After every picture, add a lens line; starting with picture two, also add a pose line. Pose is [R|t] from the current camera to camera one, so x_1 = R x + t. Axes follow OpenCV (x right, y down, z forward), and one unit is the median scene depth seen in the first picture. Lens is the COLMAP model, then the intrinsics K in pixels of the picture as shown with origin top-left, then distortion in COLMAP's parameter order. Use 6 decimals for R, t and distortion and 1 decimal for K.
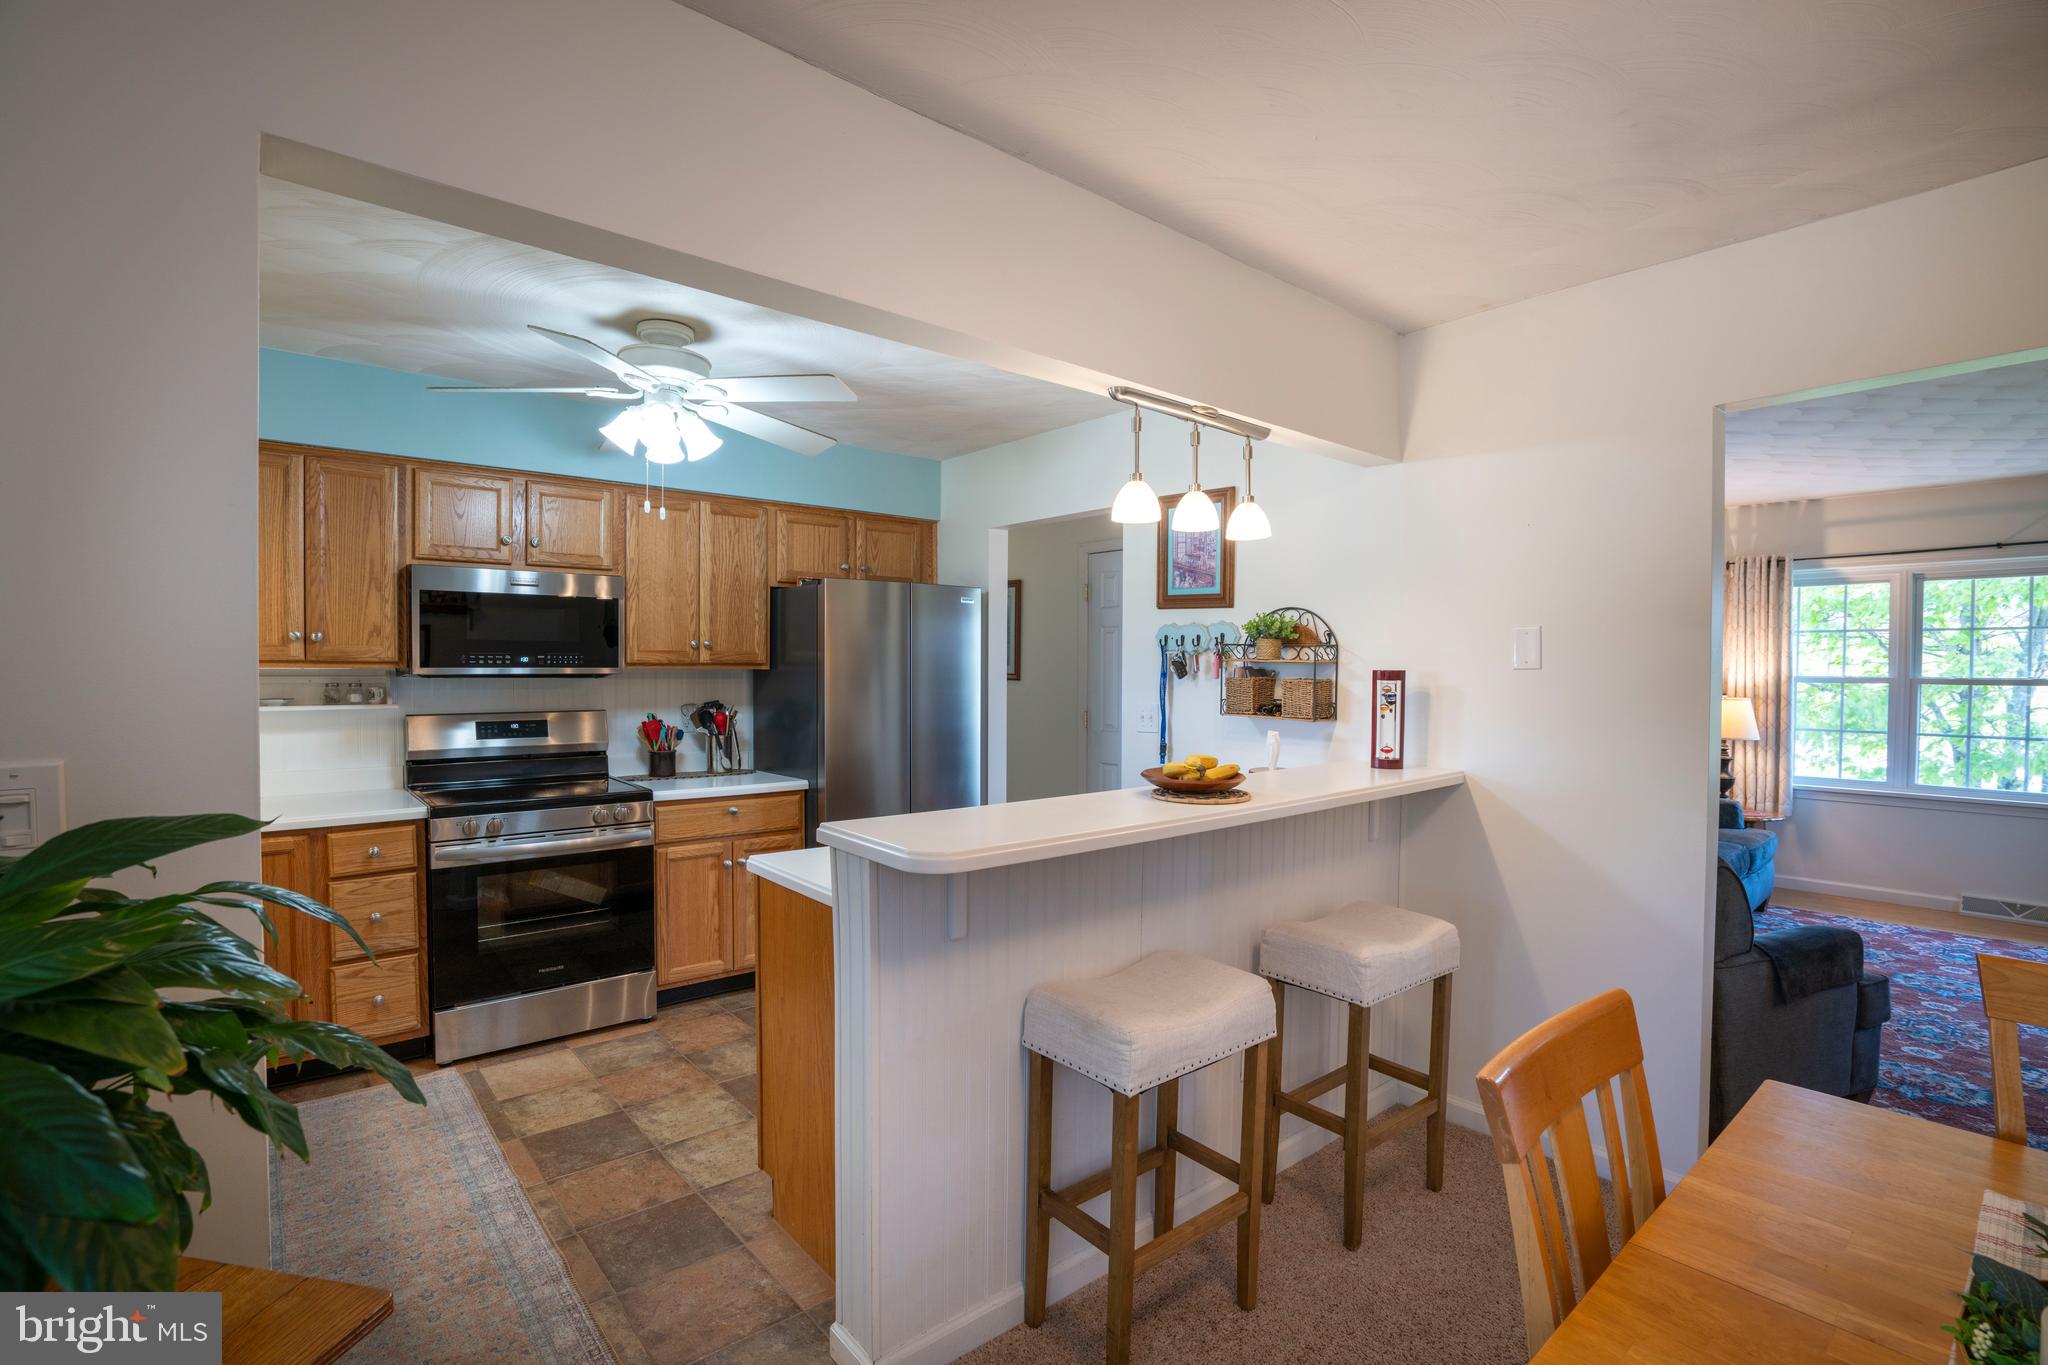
lens RADIAL K [[943.8, 0, 1021.0], [0, 943.8, 687.4], [0, 0, 1]] dist [-0.060700, 0.023325]
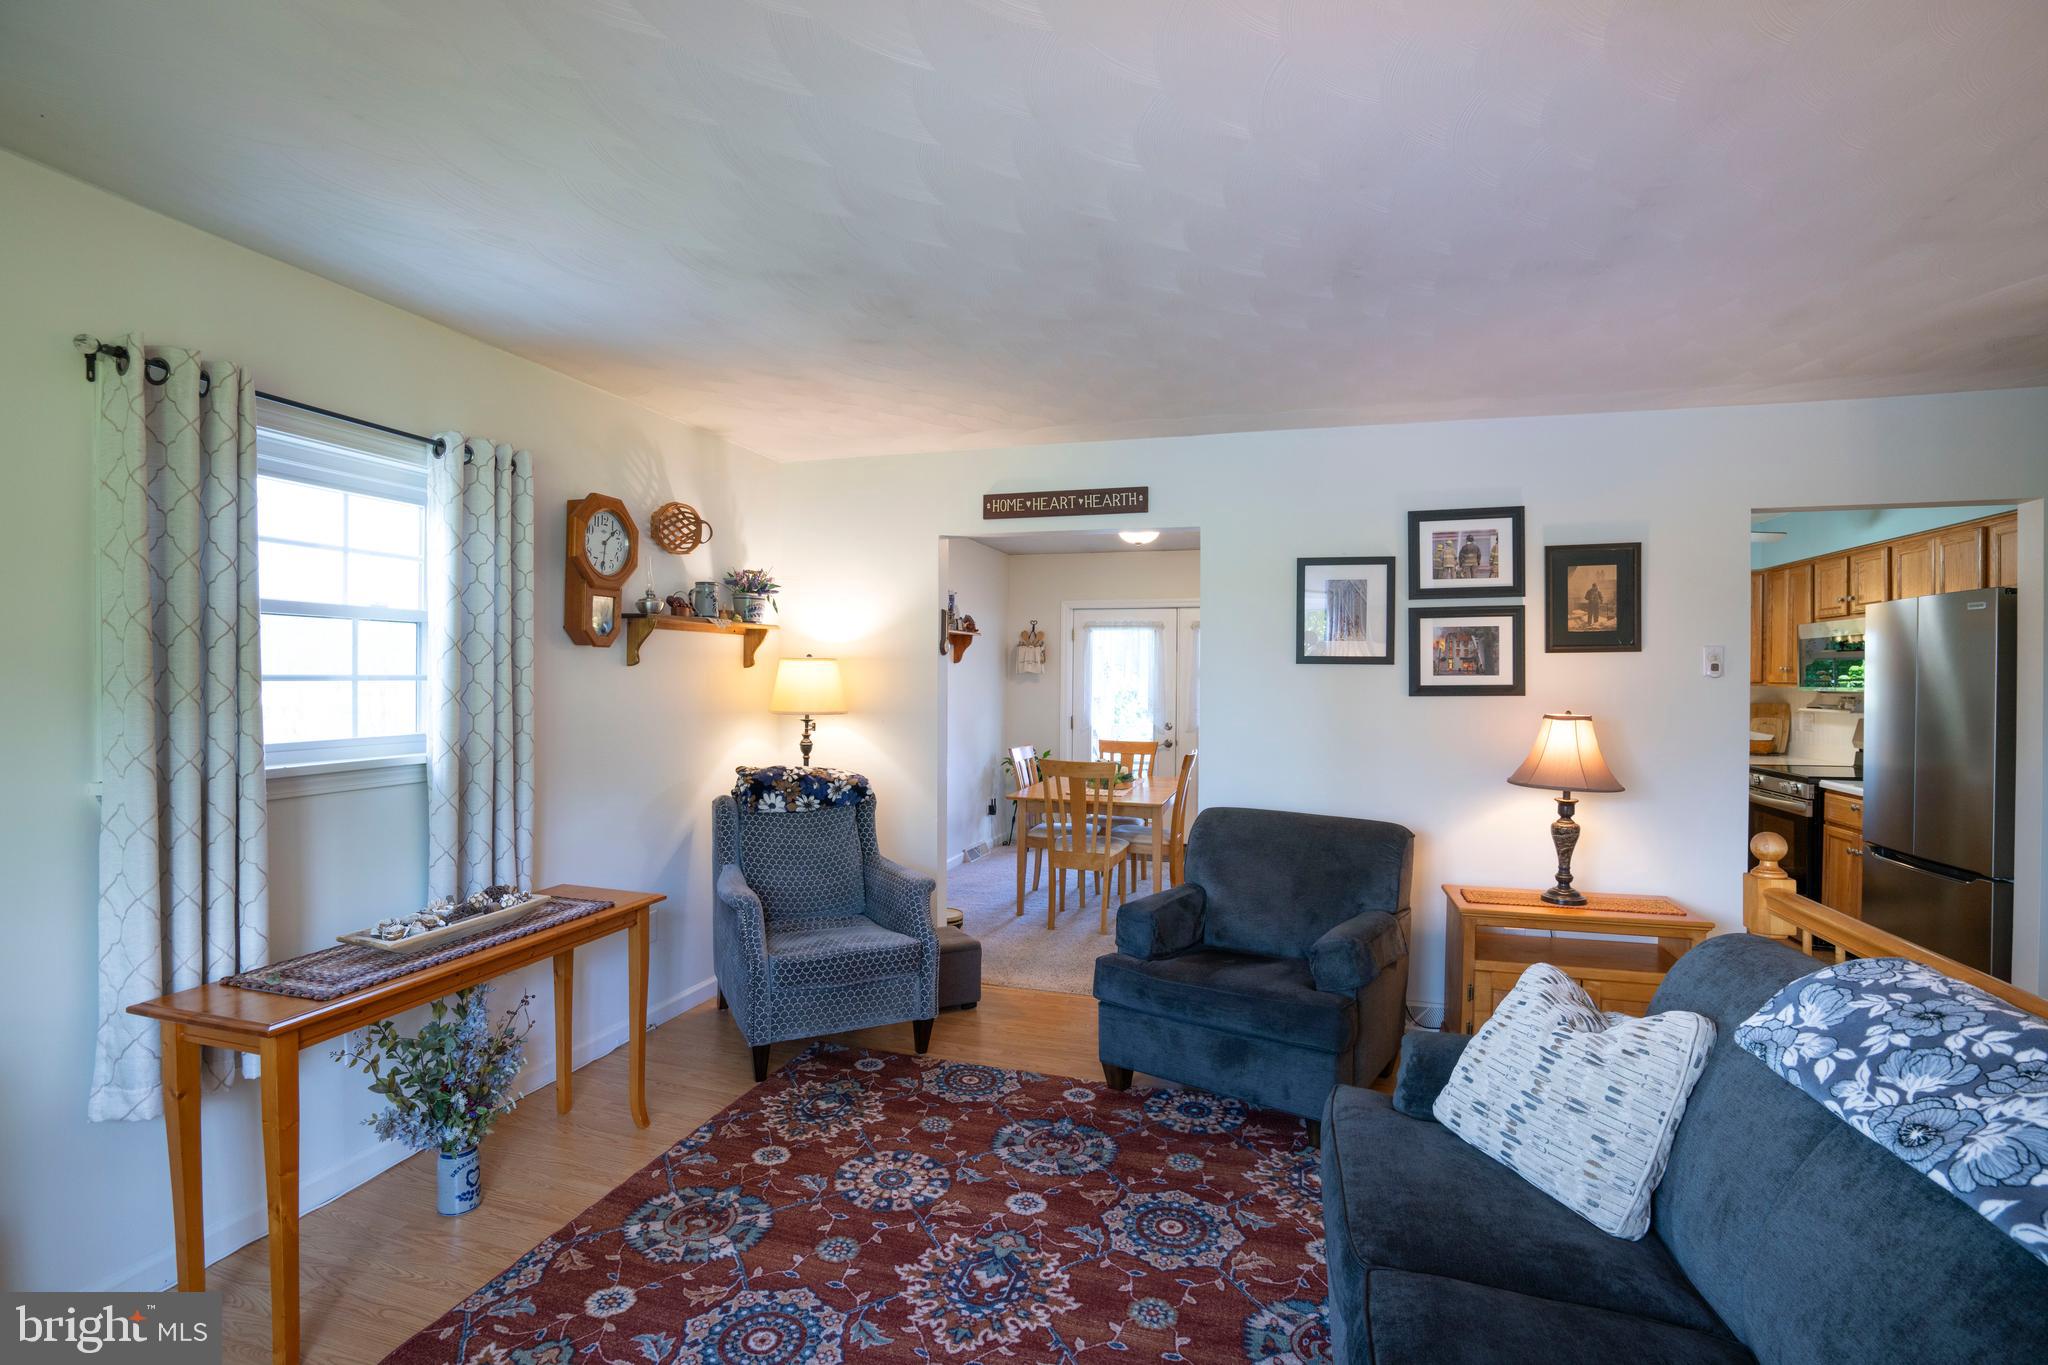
lens RADIAL K [[943.8, 0, 1021.0], [0, 943.8, 687.4], [0, 0, 1]] dist [-0.060700, 0.023325]
pose [[-0.838089, -0.002629, -0.545527, 0.938777], [-0.020496, 0.999434, 0.026671, -0.023678], [0.545149, 0.033534, -0.837669, 1.076057]]
